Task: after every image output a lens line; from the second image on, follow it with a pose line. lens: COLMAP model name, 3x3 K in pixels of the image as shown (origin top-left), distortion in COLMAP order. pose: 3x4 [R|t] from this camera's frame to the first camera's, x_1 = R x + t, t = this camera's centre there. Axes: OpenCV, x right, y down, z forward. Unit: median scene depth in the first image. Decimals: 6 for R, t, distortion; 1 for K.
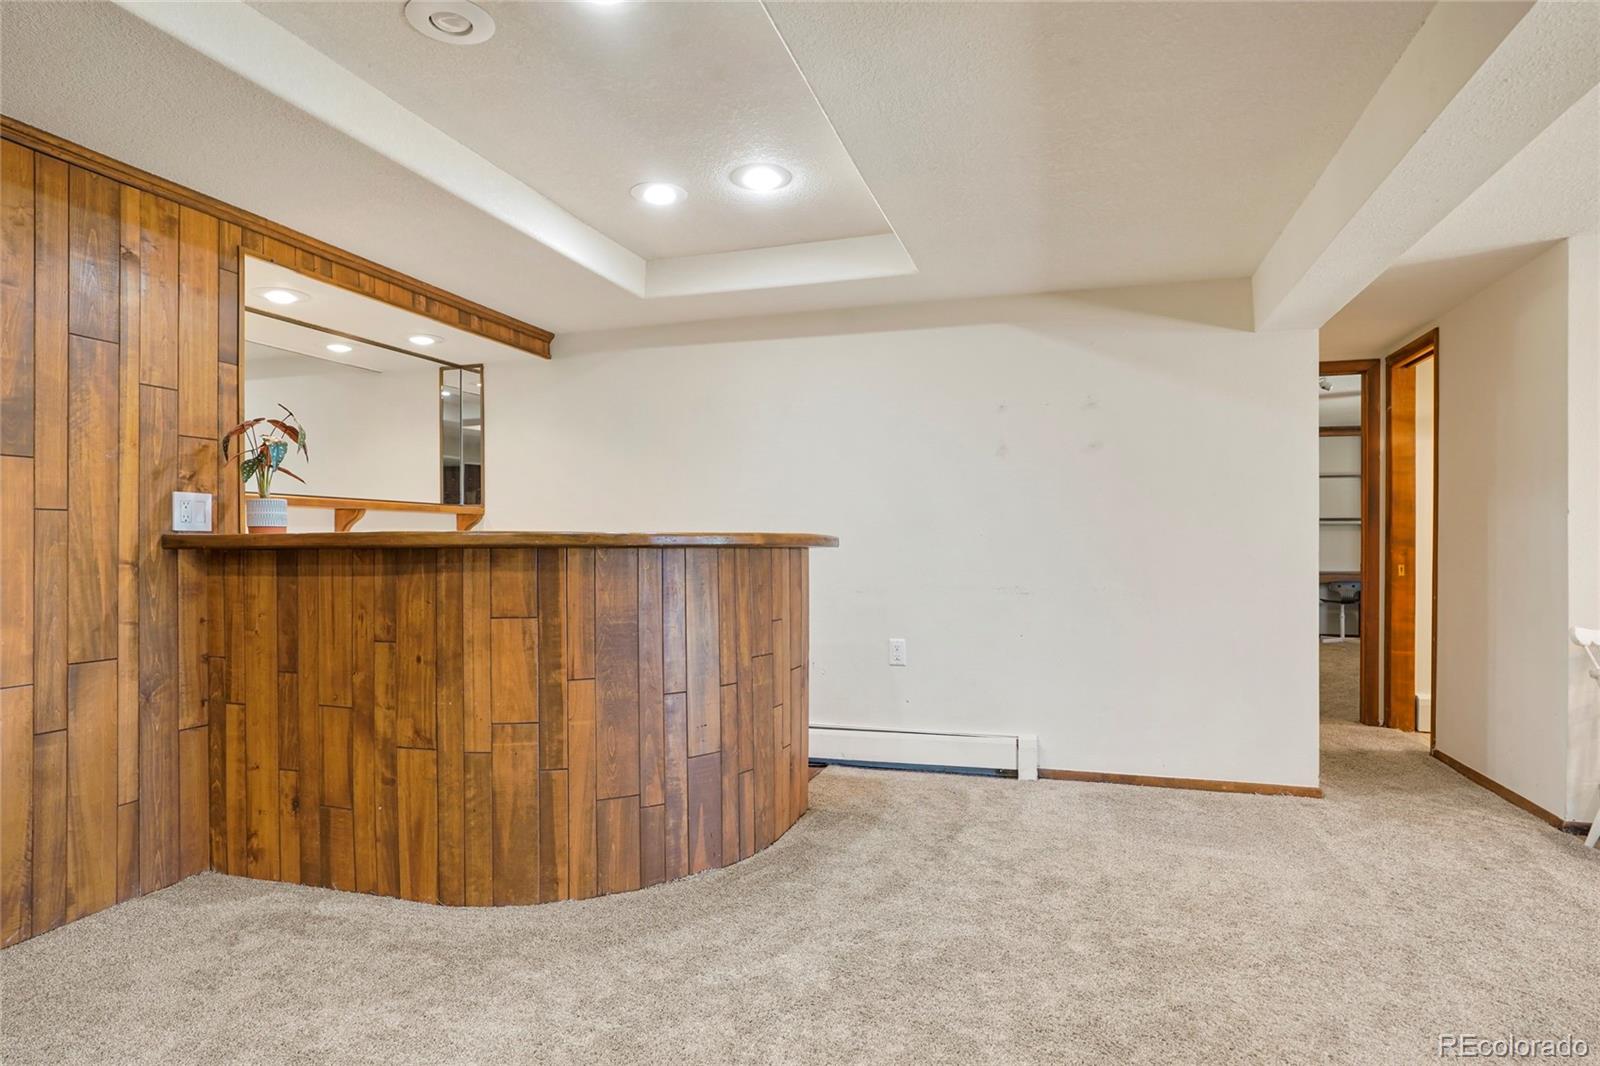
lens RADIAL K [[868.2, 0, 801.6], [0, 868.2, 535.8], [0, 0, 1]] dist [-0.030138, 0.009556]
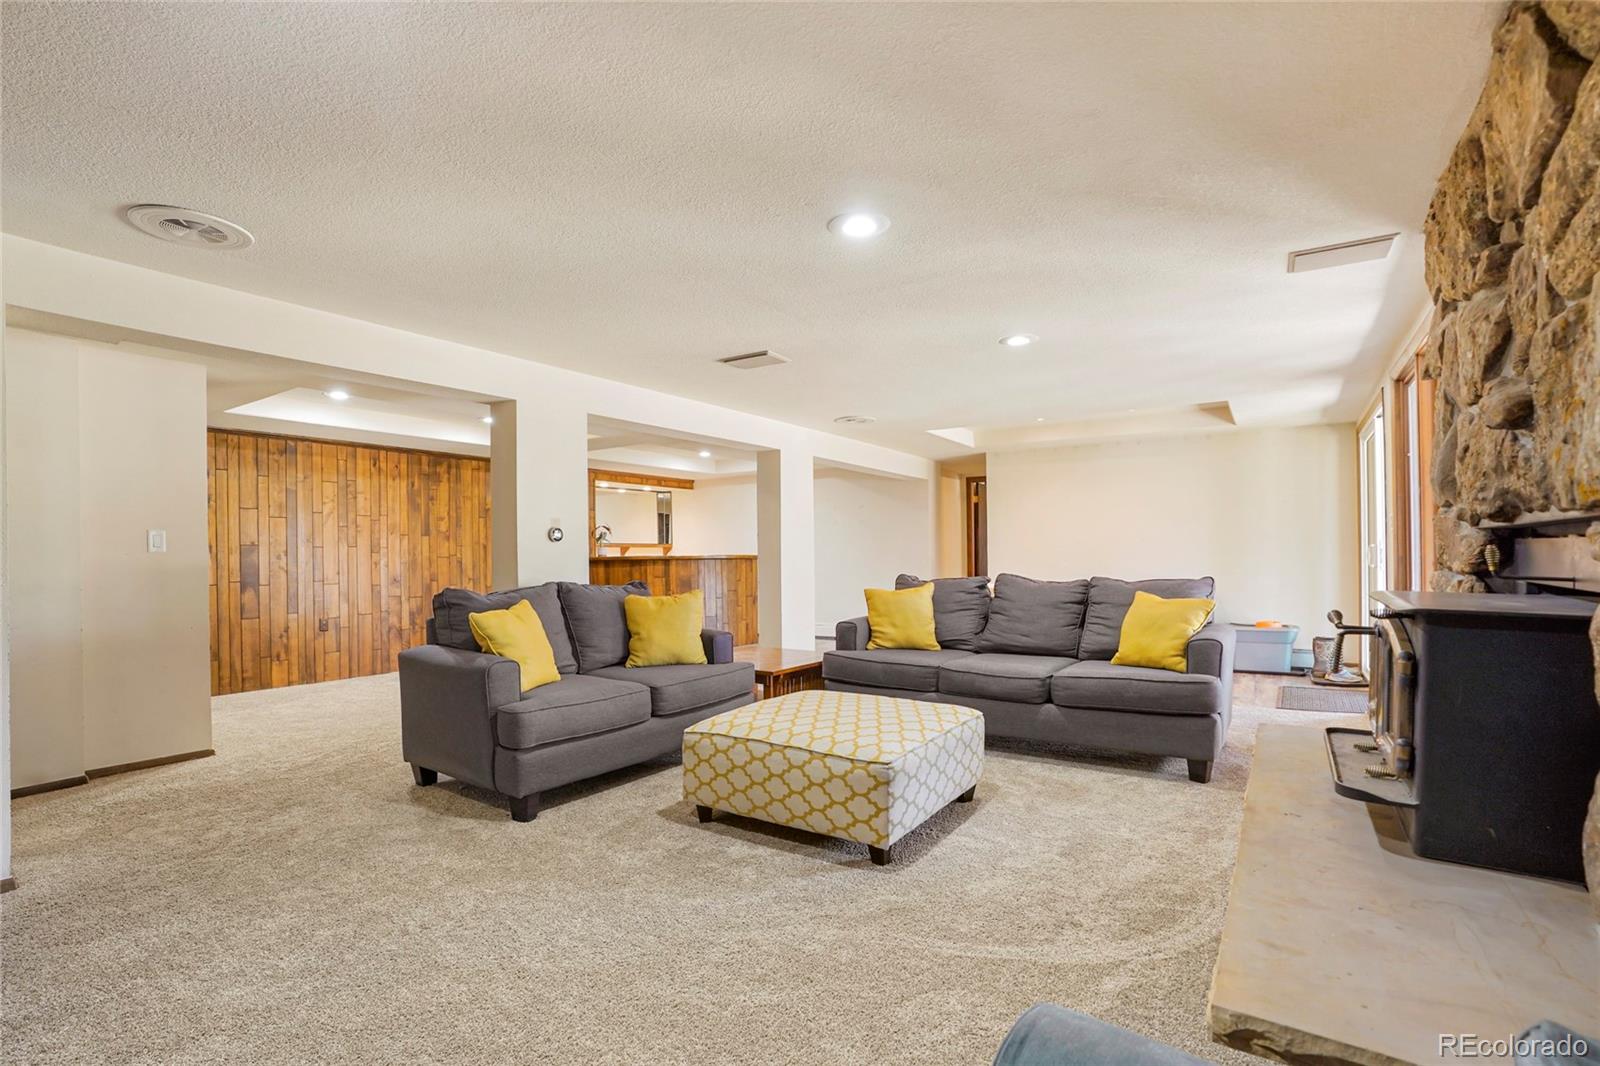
lens RADIAL K [[749.1, 0, 798.9], [0, 749.1, 546.7], [0, 0, 1]] dist [0.000812, 0.000689]
pose [[0.960234, -0.016244, -0.278724, 0.907742], [0.015060, 0.999866, -0.006389, -0.010873], [0.278790, 0.001938, 0.960350, -1.548375]]
